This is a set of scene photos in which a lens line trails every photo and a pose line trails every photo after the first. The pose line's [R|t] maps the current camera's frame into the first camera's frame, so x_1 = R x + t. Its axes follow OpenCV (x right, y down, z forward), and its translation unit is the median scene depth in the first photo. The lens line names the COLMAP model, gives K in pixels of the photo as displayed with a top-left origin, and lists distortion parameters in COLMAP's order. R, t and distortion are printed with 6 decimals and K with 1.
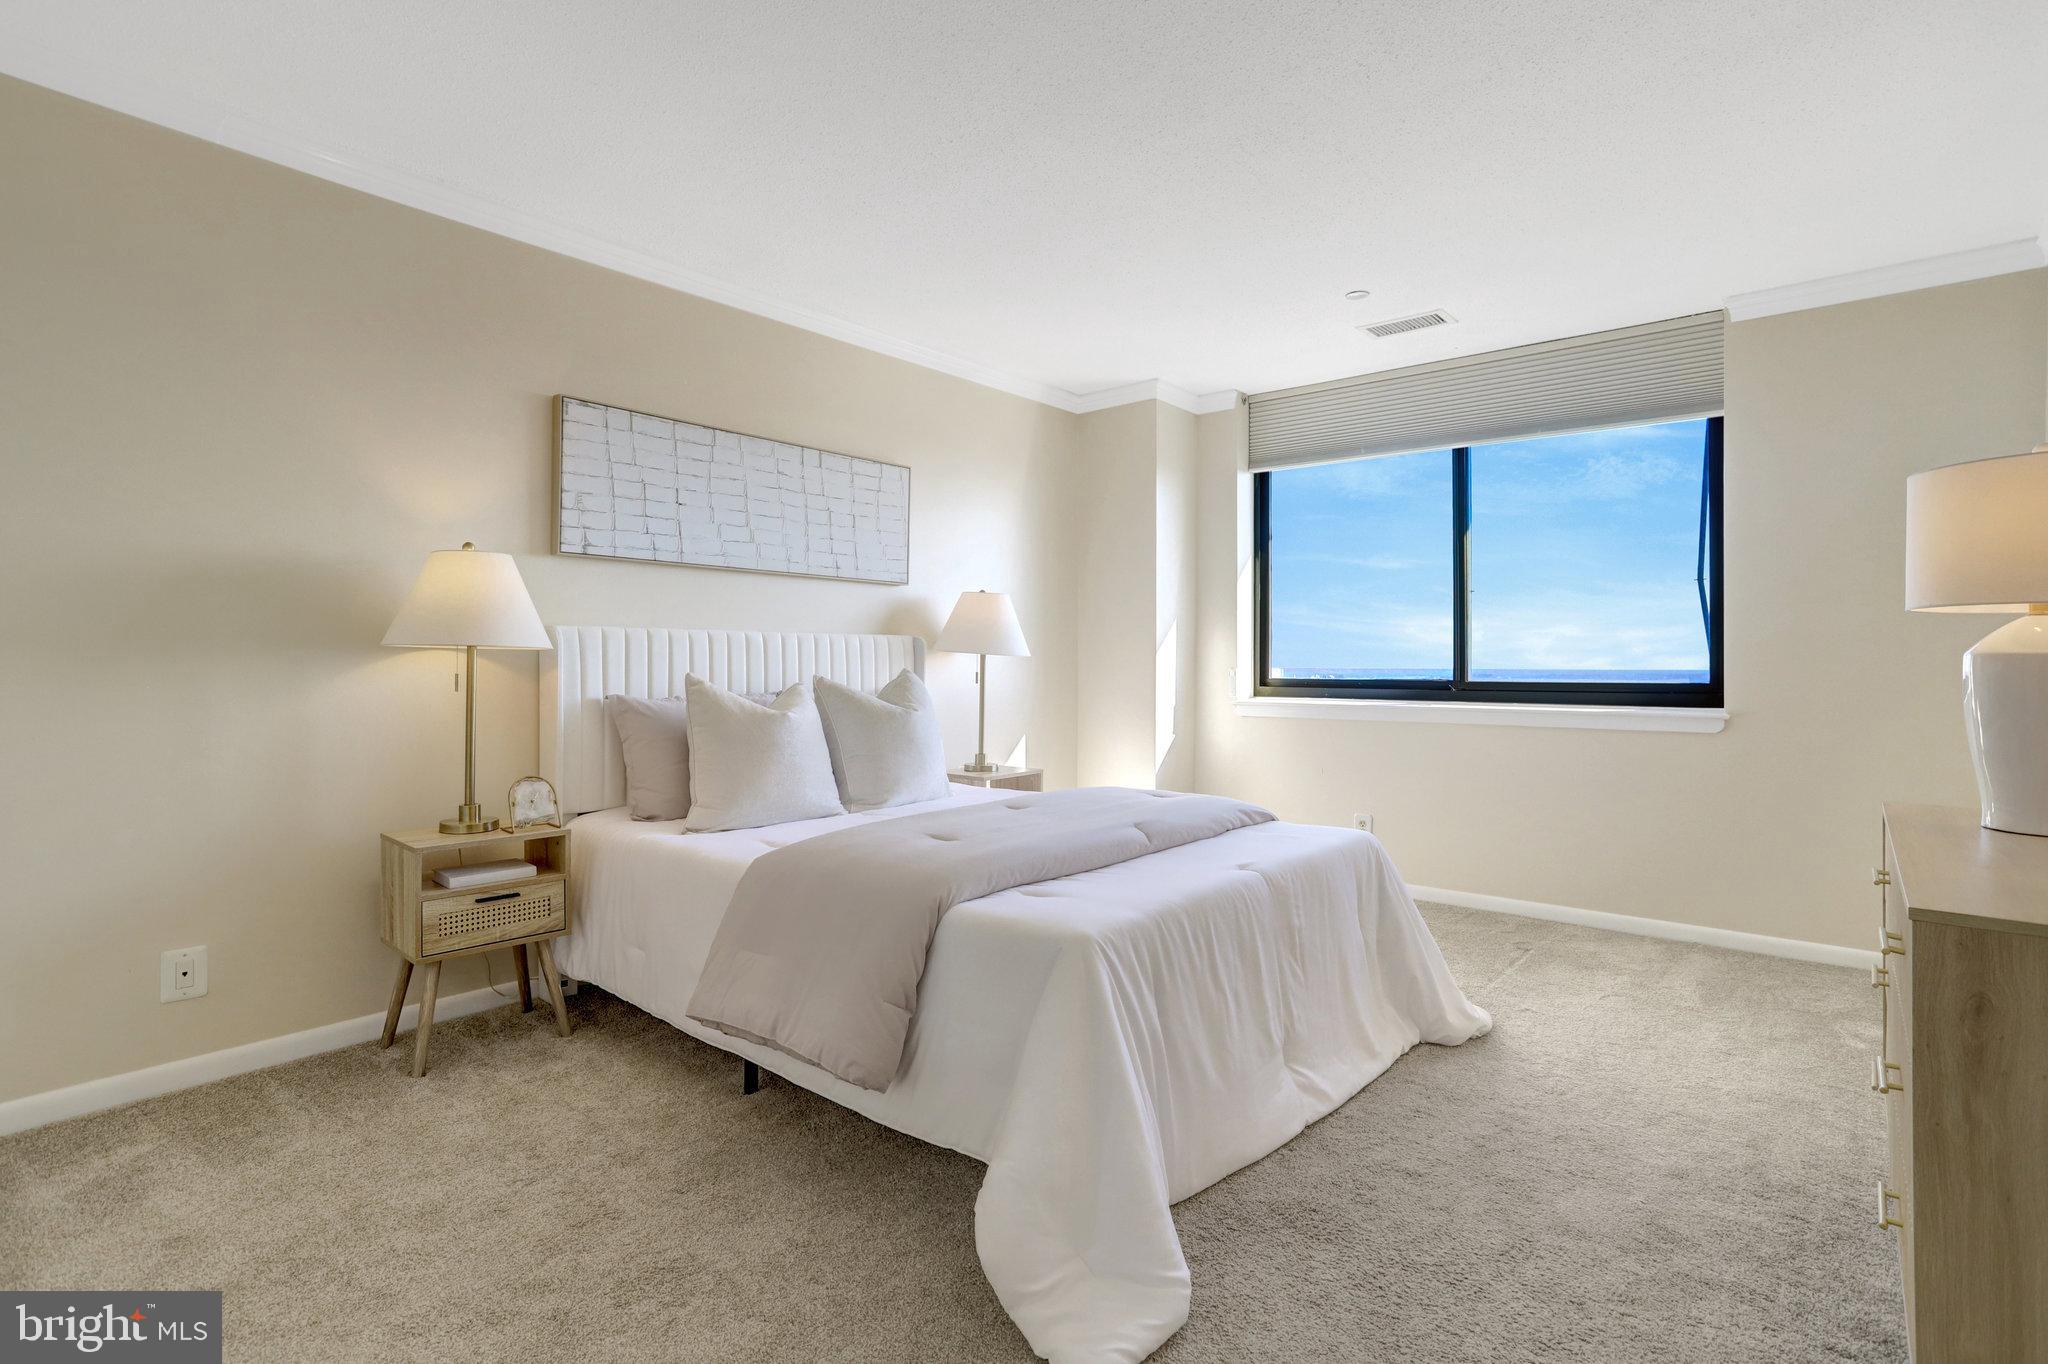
lens RADIAL K [[1012.2, 0, 1015.7], [0, 1012.2, 682.0], [0, 0, 1]] dist [-0.051420, 0.037843]
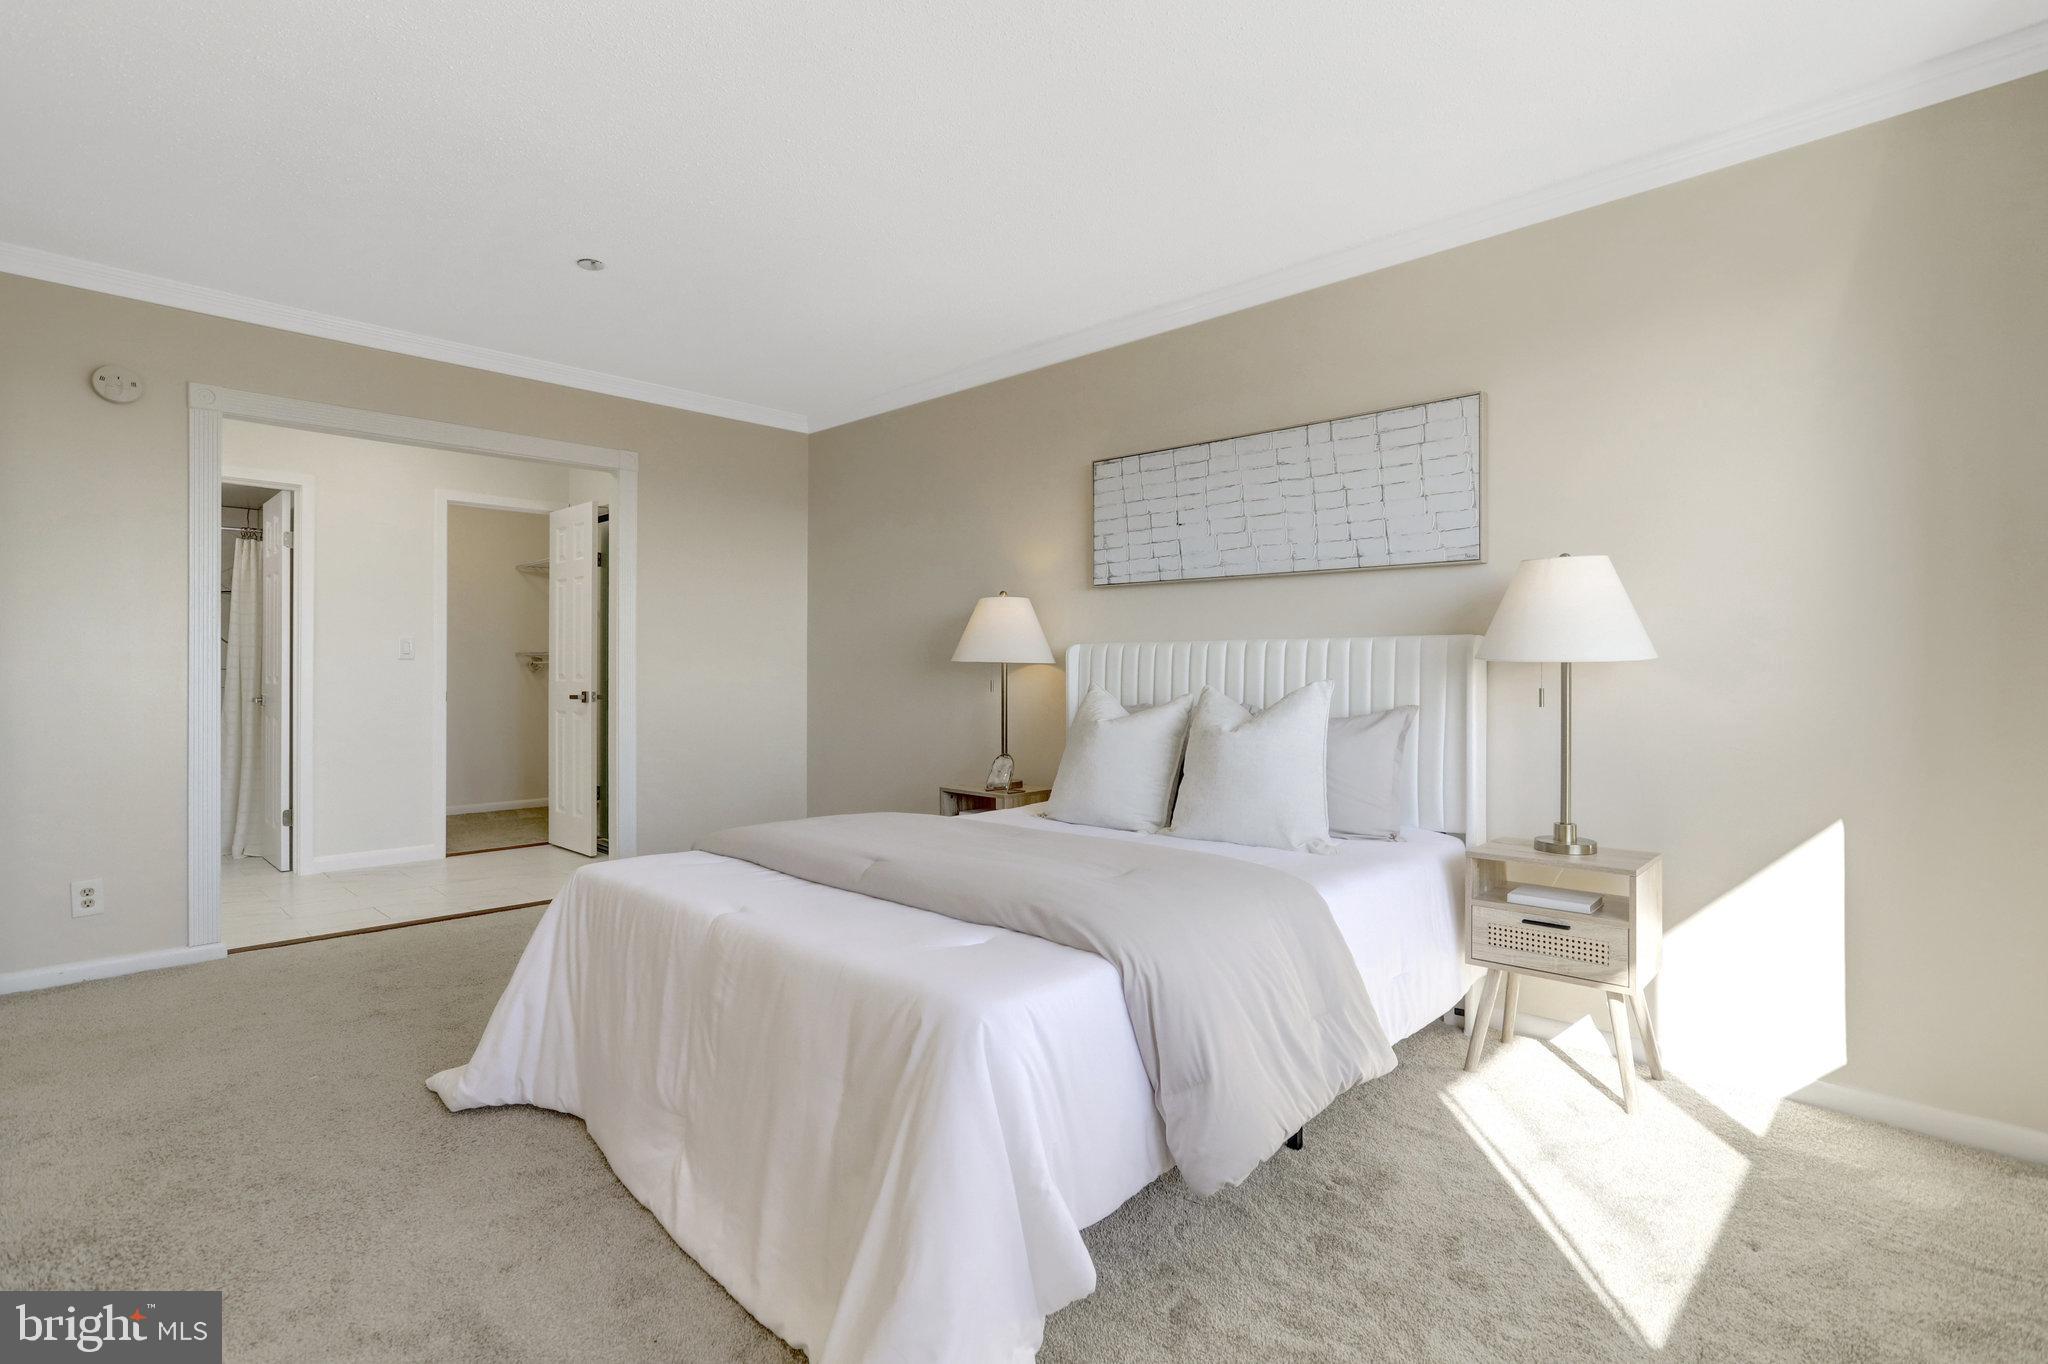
lens RADIAL K [[1012.2, 0, 1015.7], [0, 1012.2, 682.0], [0, 0, 1]] dist [-0.051420, 0.037843]
pose [[-0.073791, 0.007577, -0.997245, 0.744124], [-0.020648, 0.999745, 0.009124, -0.016462], [0.997060, 0.021264, -0.073616, 0.906010]]
